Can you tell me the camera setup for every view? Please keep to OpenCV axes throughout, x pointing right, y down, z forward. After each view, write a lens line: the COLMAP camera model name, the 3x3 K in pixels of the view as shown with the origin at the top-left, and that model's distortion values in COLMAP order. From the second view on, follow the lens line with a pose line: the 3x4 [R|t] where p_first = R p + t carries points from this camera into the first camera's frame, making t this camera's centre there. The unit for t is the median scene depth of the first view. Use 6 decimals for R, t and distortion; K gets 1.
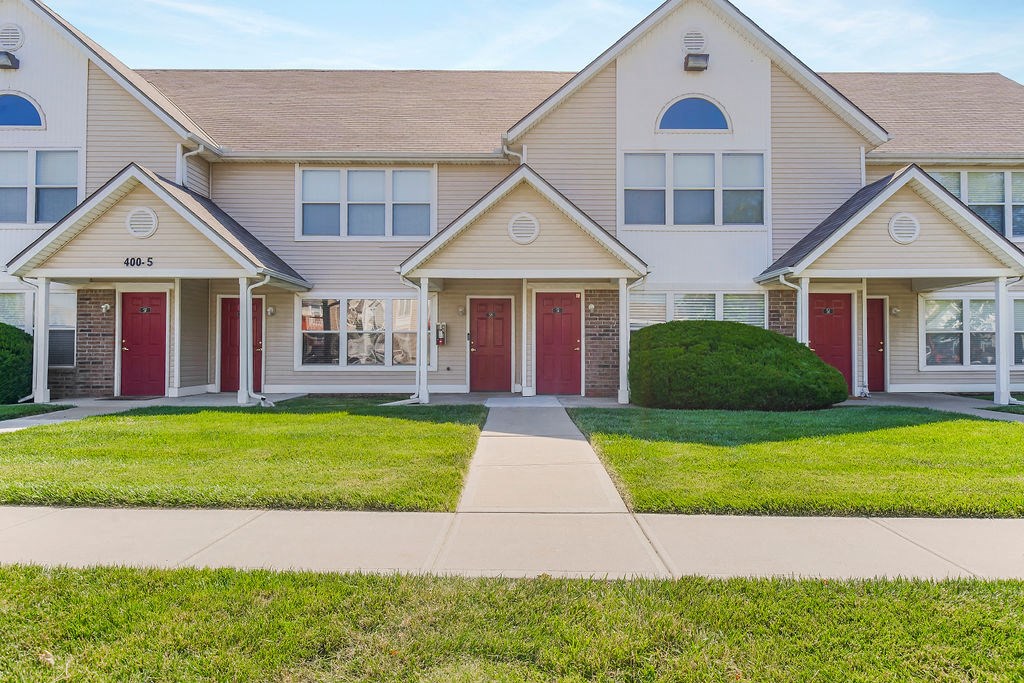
lens RADIAL K [[517.6, 0, 512.0], [0, 517.6, 341.5], [0, 0, 1]] dist [0.000849, -0.000030]
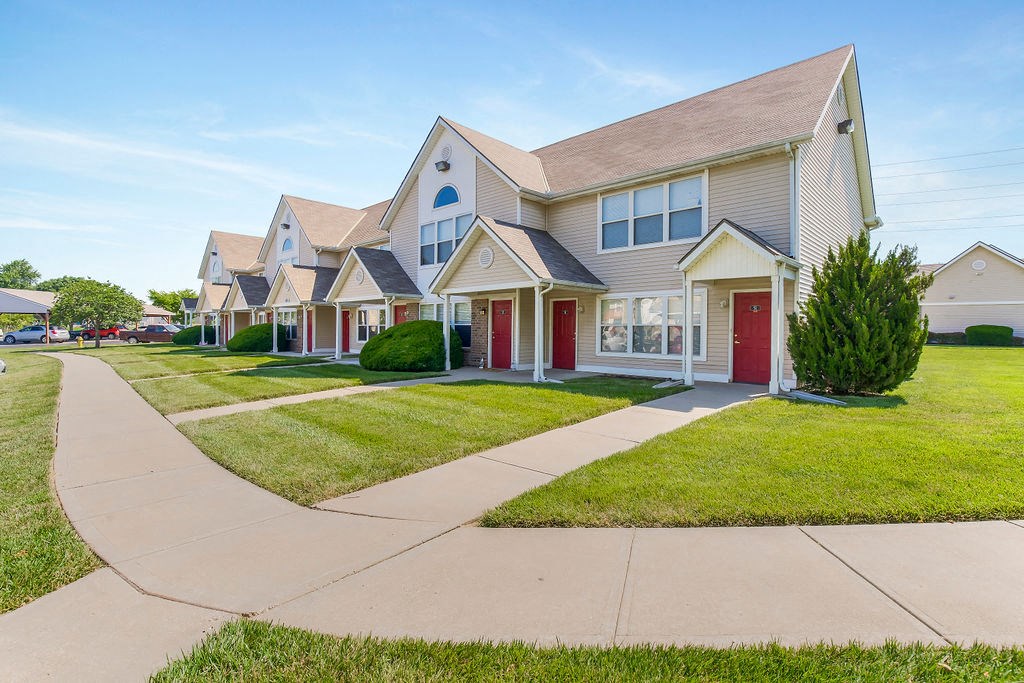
lens RADIAL K [[469.9, 0, 510.4], [0, 469.9, 335.8], [0, 0, 1]] dist [0.001171, 0.000194]
pose [[0.737395, 0.011916, -0.675356, 0.236663], [-0.008966, 0.999929, 0.007853, -0.000069], [0.675402, 0.000264, 0.737450, 0.002473]]
